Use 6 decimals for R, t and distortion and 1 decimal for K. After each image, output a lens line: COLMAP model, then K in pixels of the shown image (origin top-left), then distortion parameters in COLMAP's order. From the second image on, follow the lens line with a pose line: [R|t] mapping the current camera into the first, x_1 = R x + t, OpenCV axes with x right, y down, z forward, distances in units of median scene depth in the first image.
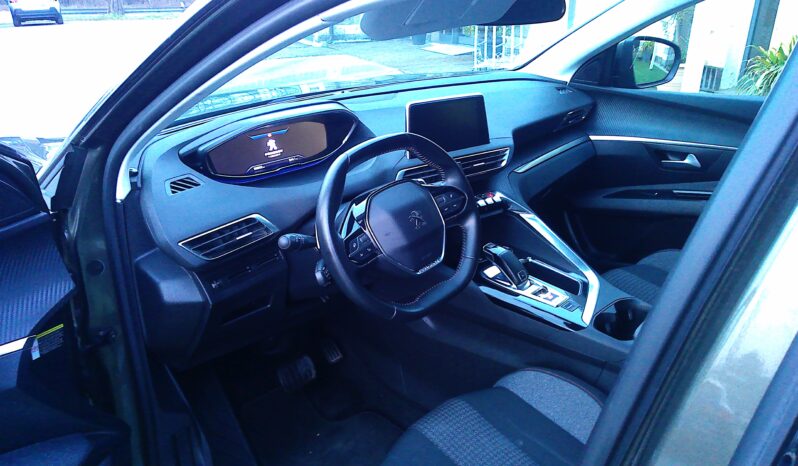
lens RADIAL K [[609.4, 0, 397.7], [0, 609.4, 235.0], [0, 0, 1]] dist [0.024649, -0.036977]
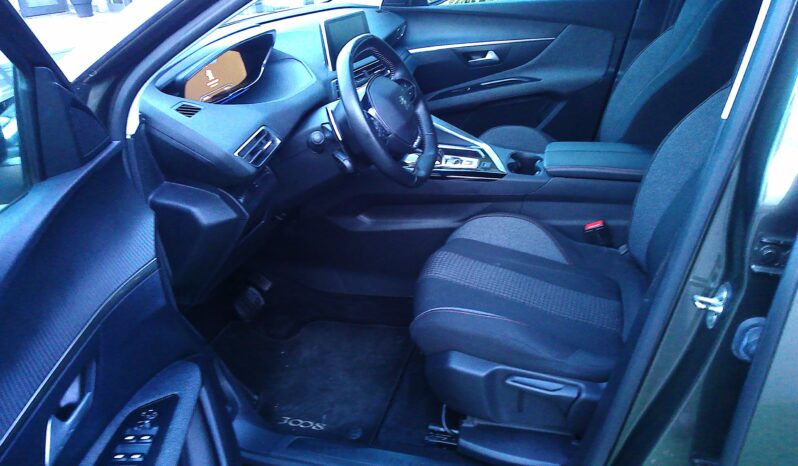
lens RADIAL K [[609.4, 0, 395.1], [0, 609.4, 240.3], [0, 0, 1]] dist [0.024649, -0.036977]
pose [[0.855543, -0.259857, 0.447795, -0.386473], [0.235041, 0.965595, 0.111276, 0.064096], [-0.461304, 0.010048, 0.887185, -0.038831]]
